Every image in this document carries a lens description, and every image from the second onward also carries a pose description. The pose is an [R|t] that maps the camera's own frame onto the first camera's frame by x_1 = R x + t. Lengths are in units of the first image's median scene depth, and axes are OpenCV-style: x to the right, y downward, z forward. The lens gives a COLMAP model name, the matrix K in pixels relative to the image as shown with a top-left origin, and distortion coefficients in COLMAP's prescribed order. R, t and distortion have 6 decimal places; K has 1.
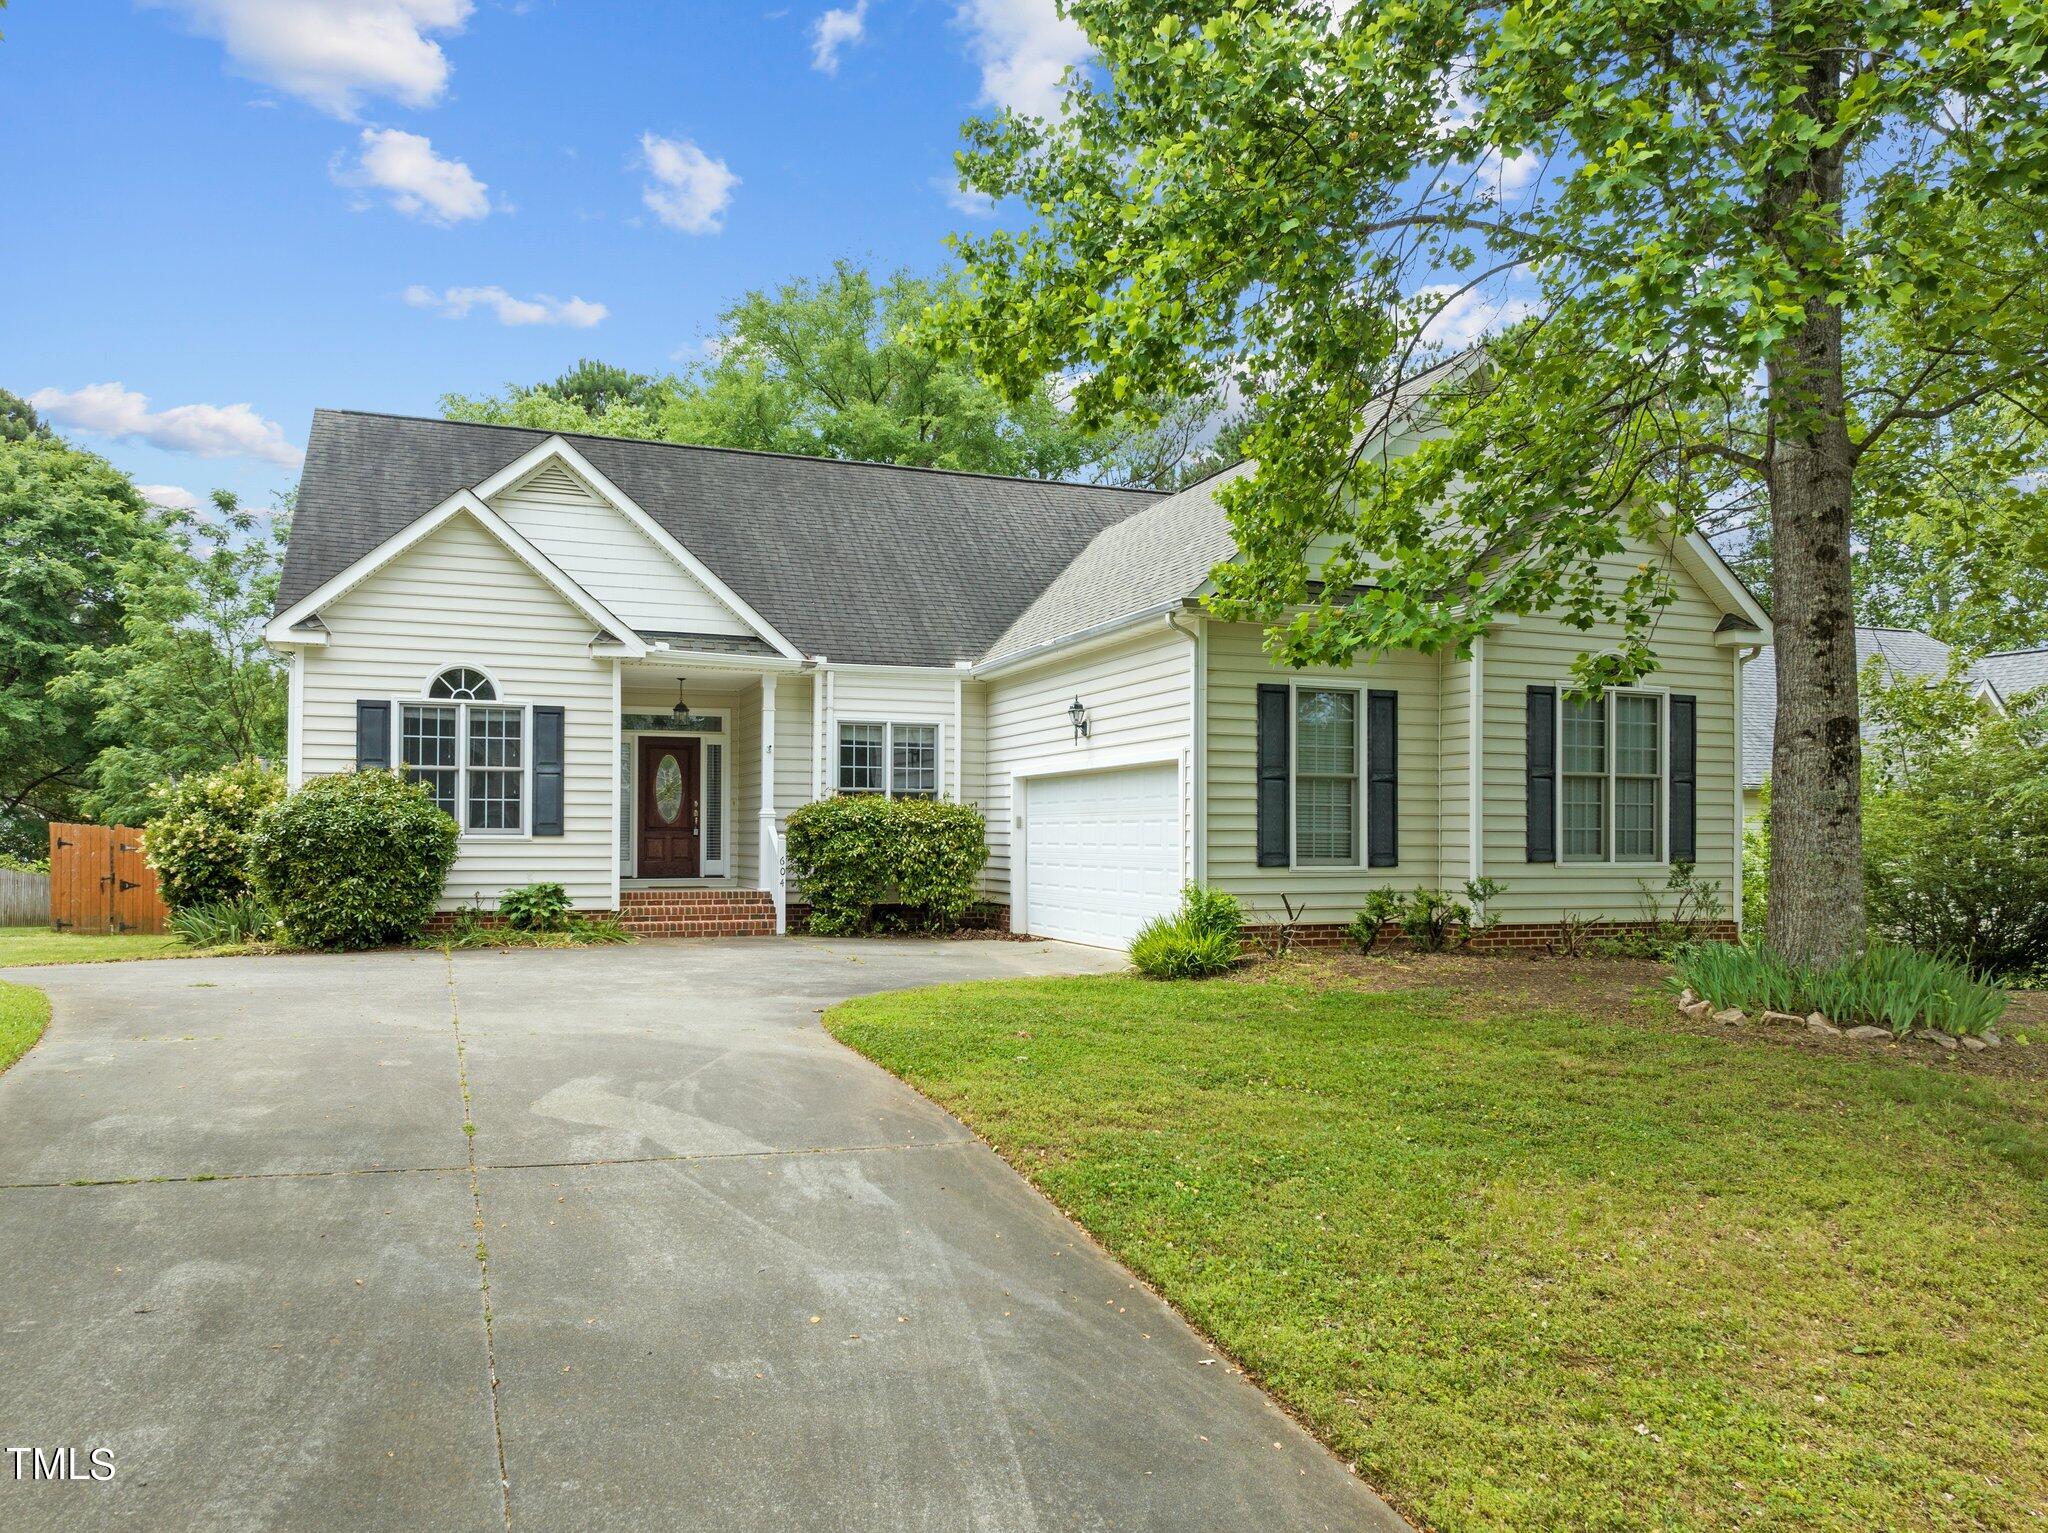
lens RADIAL K [[1475.9, 0, 1059.5], [0, 1475.9, 838.6], [0, 0, 1]] dist [-0.037713, -0.008647]
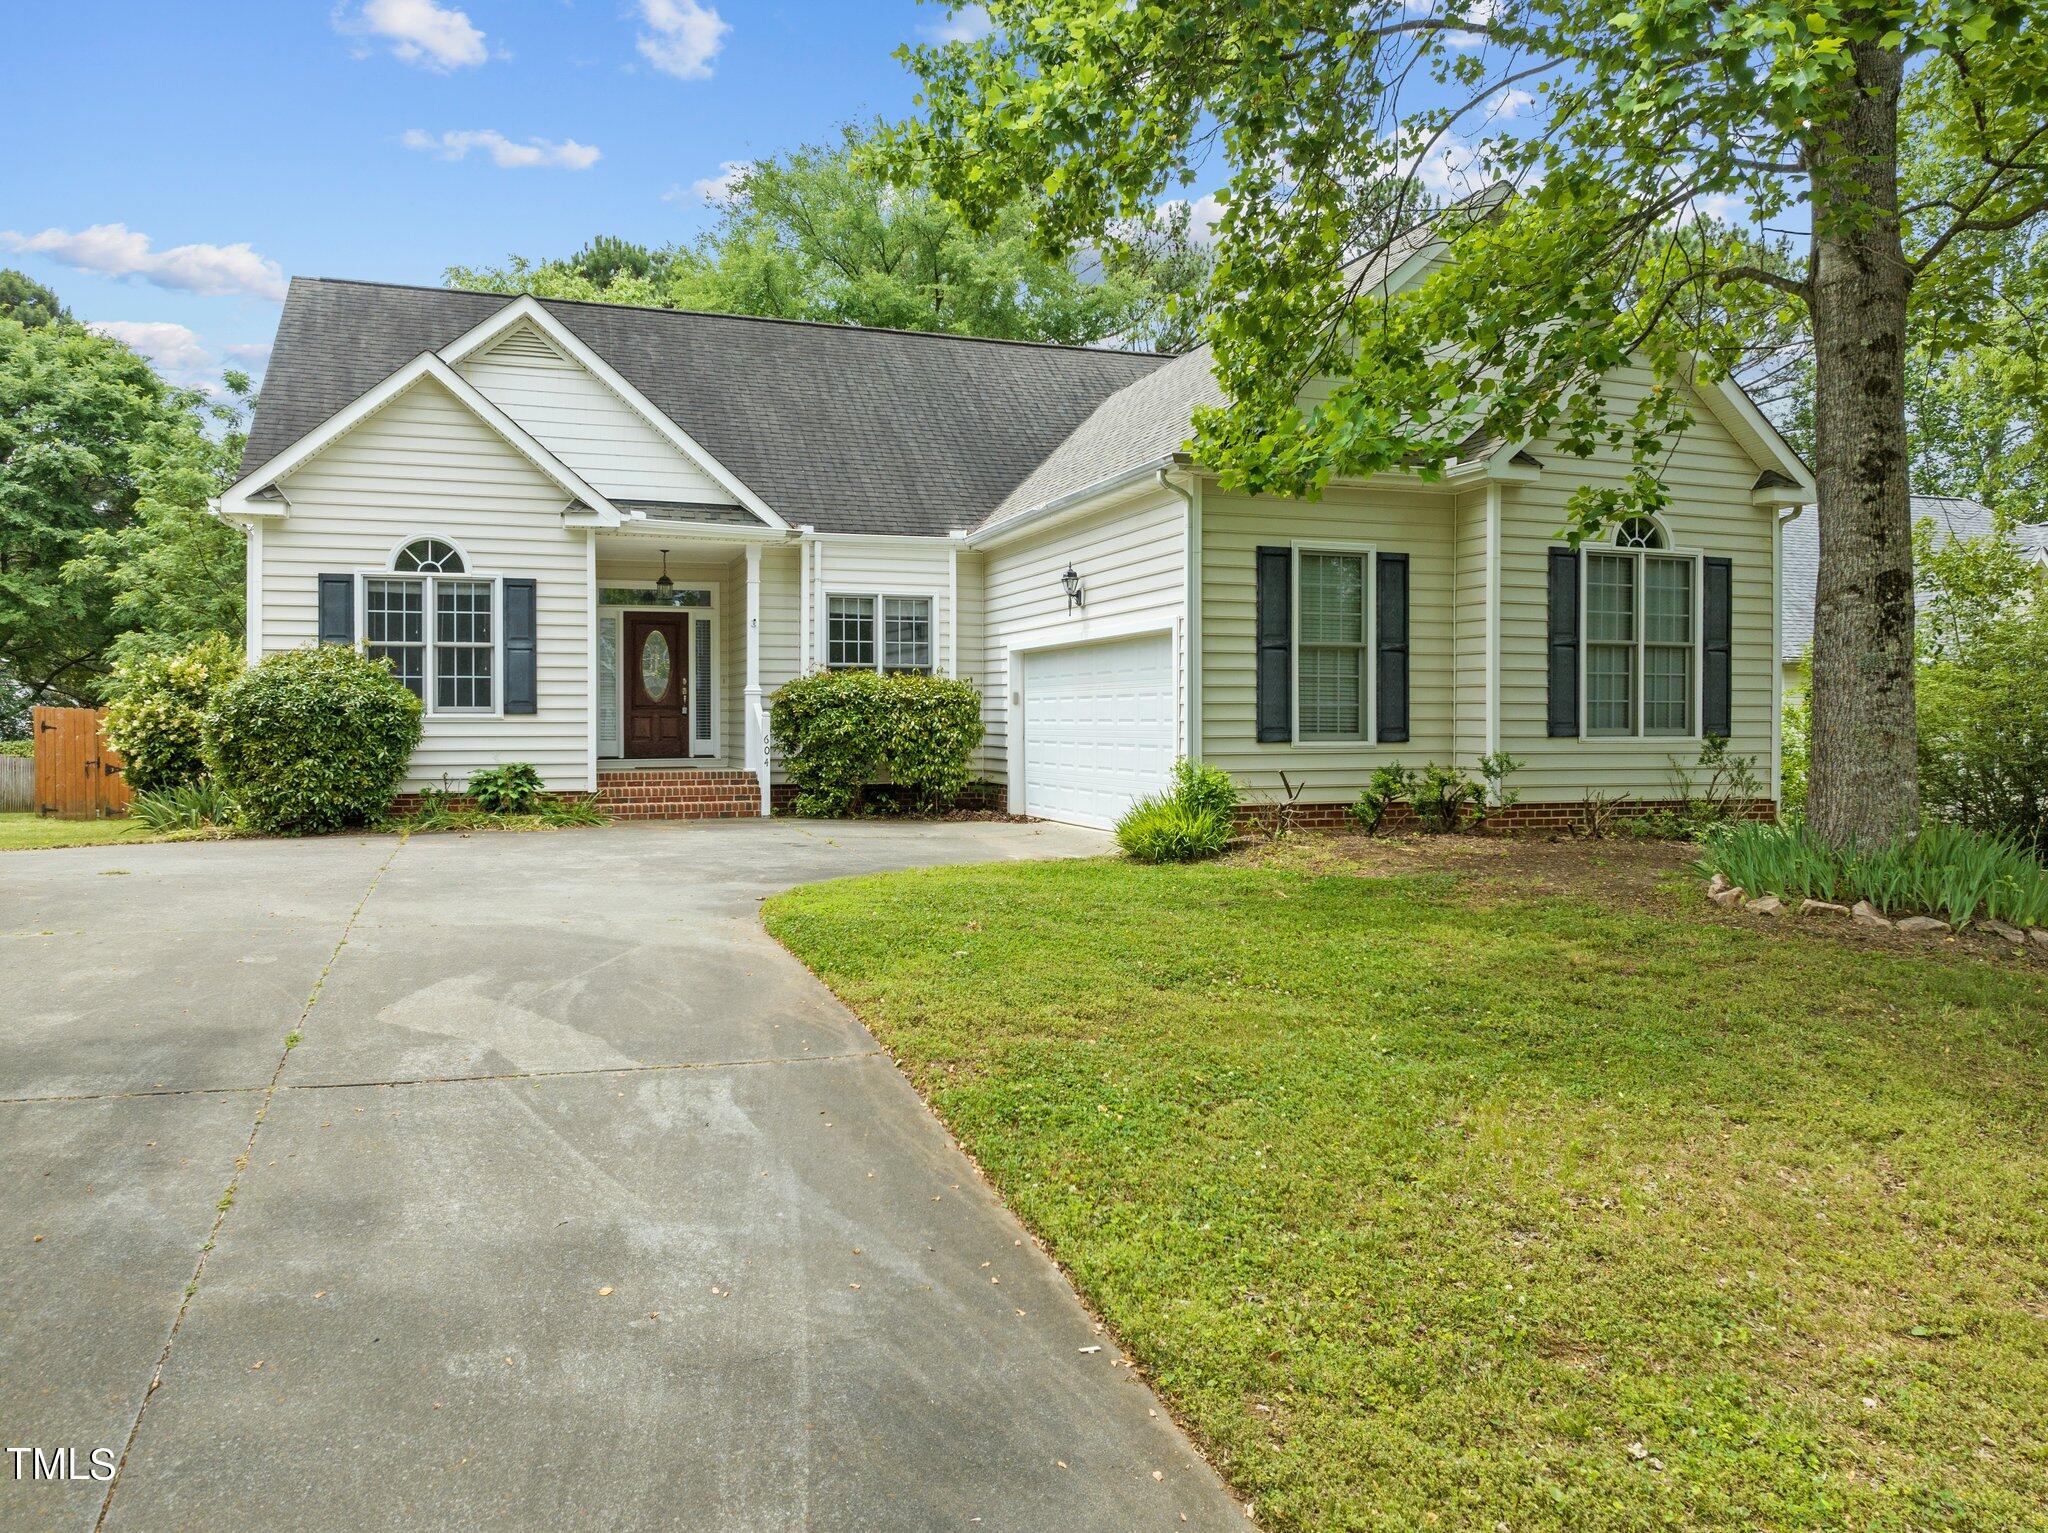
lens RADIAL K [[1465.5, 0, 1059.7], [0, 1465.5, 749.6], [0, 0, 1]] dist [-0.041105, 0.001190]
pose [[0.999646, -0.004006, -0.026314, 0.028939], [0.004518, 0.999802, 0.019395, 0.004317], [0.026231, -0.019507, 0.999466, 0.059101]]
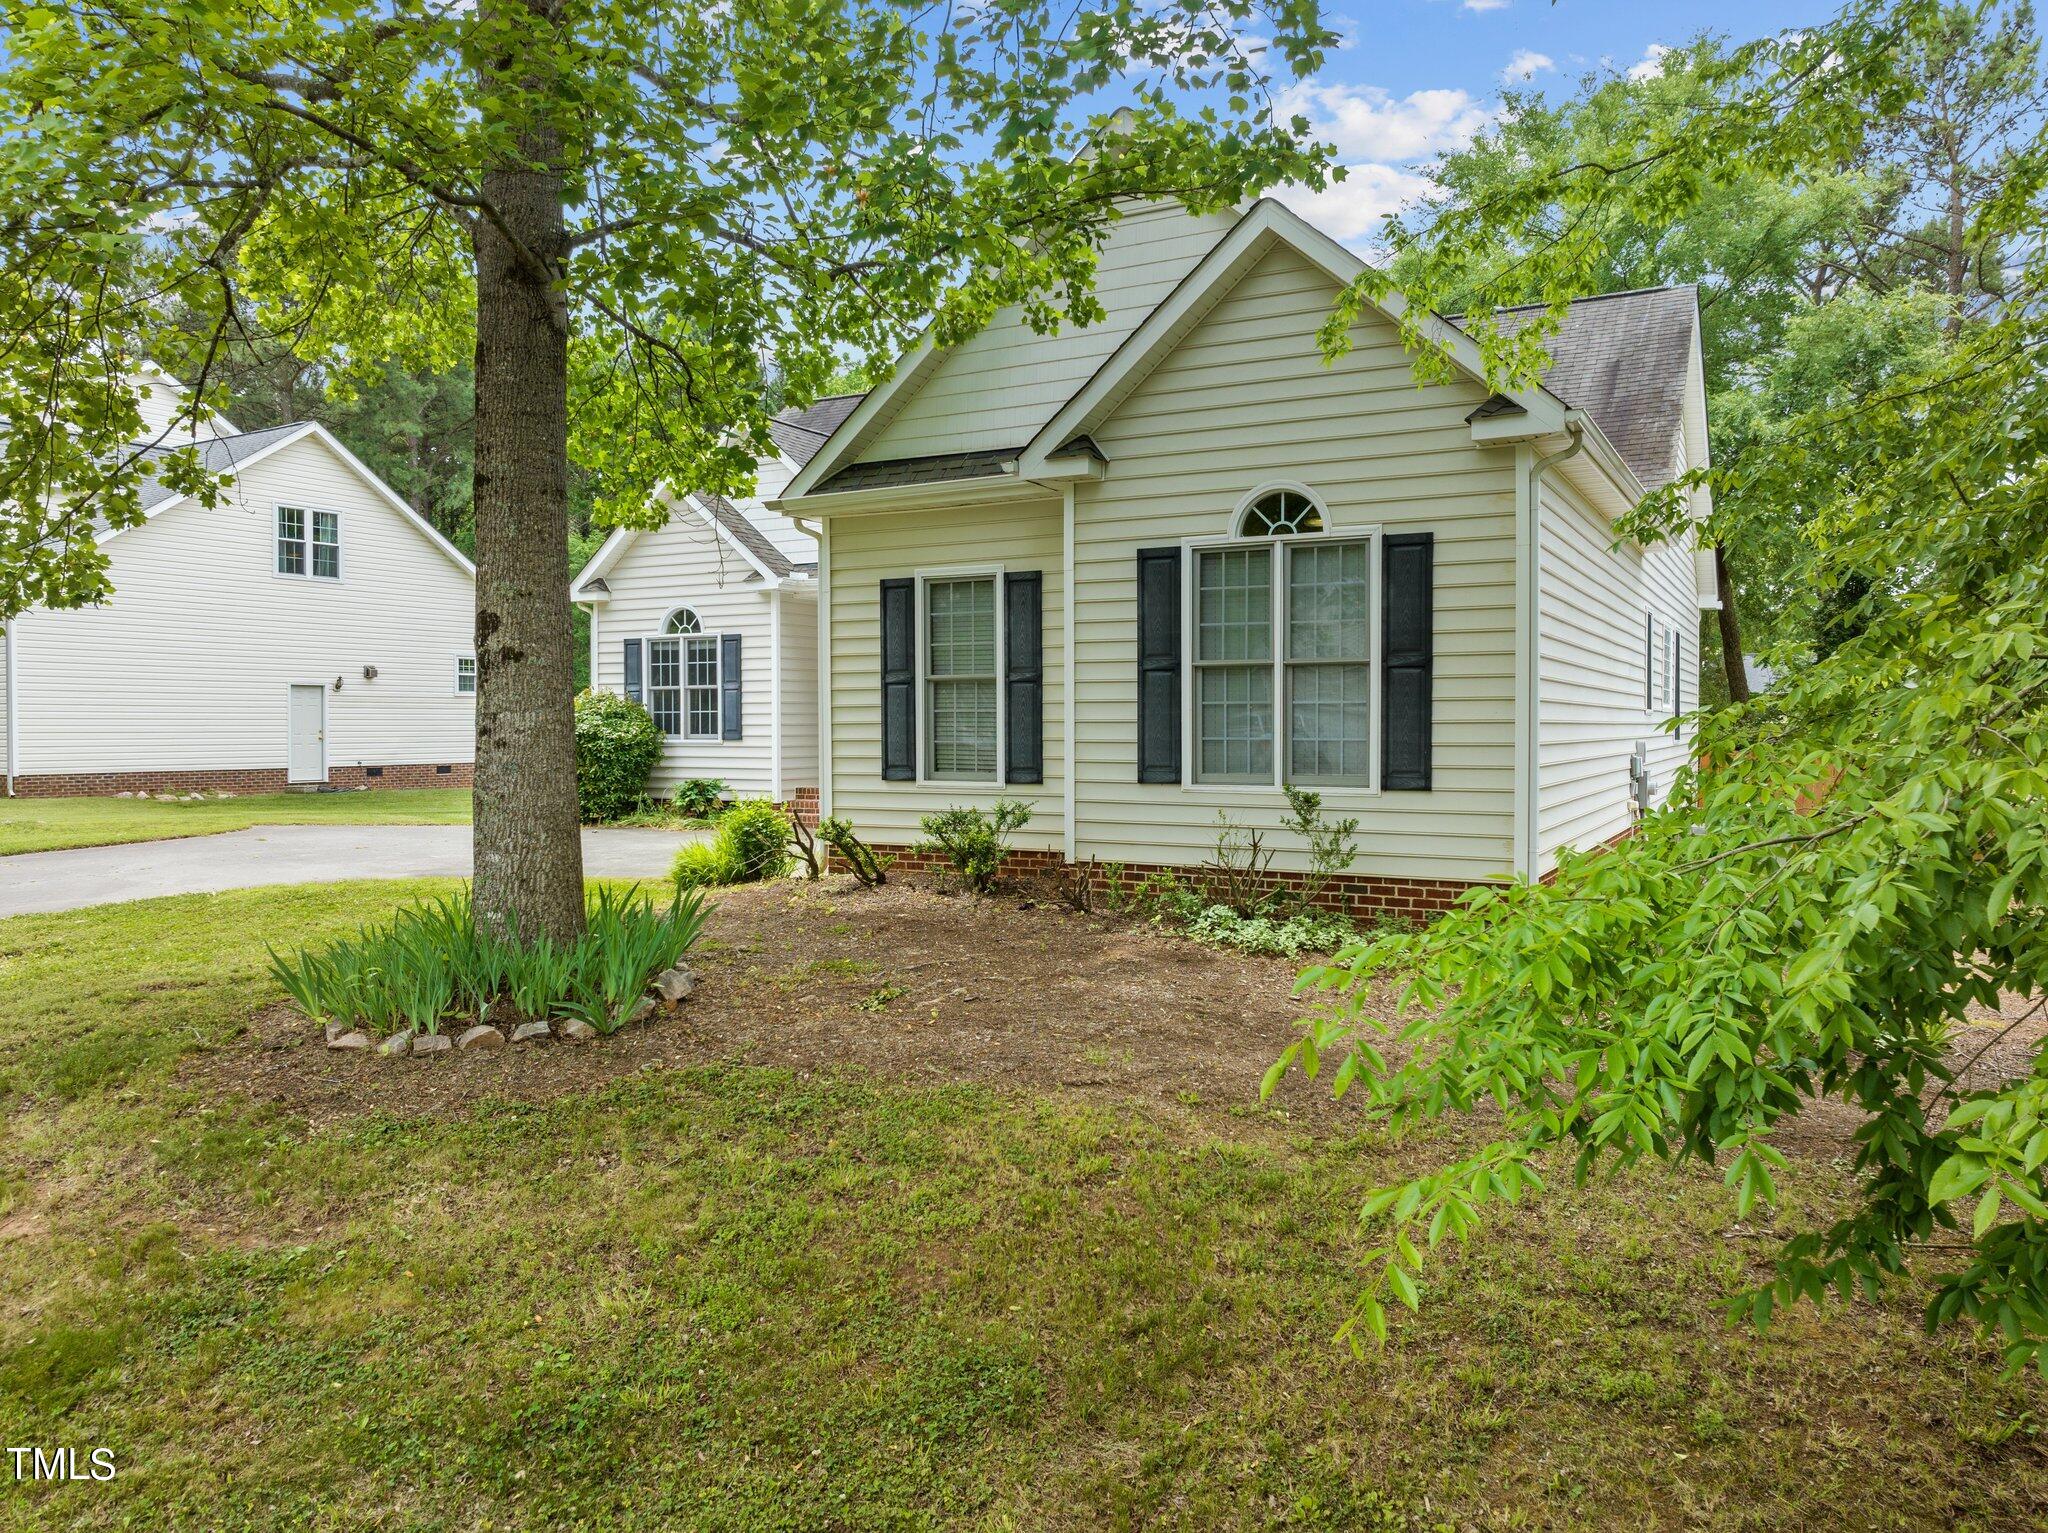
lens RADIAL K [[1470.2, 0, 1043.6], [0, 1470.2, 774.3], [0, 0, 1]] dist [-0.006862, -0.000325]
pose [[0.635523, 0.021112, -0.771793, 0.779331], [0.003325, 0.999542, 0.030079, -0.009919], [0.772075, -0.021682, 0.635162, 0.425451]]
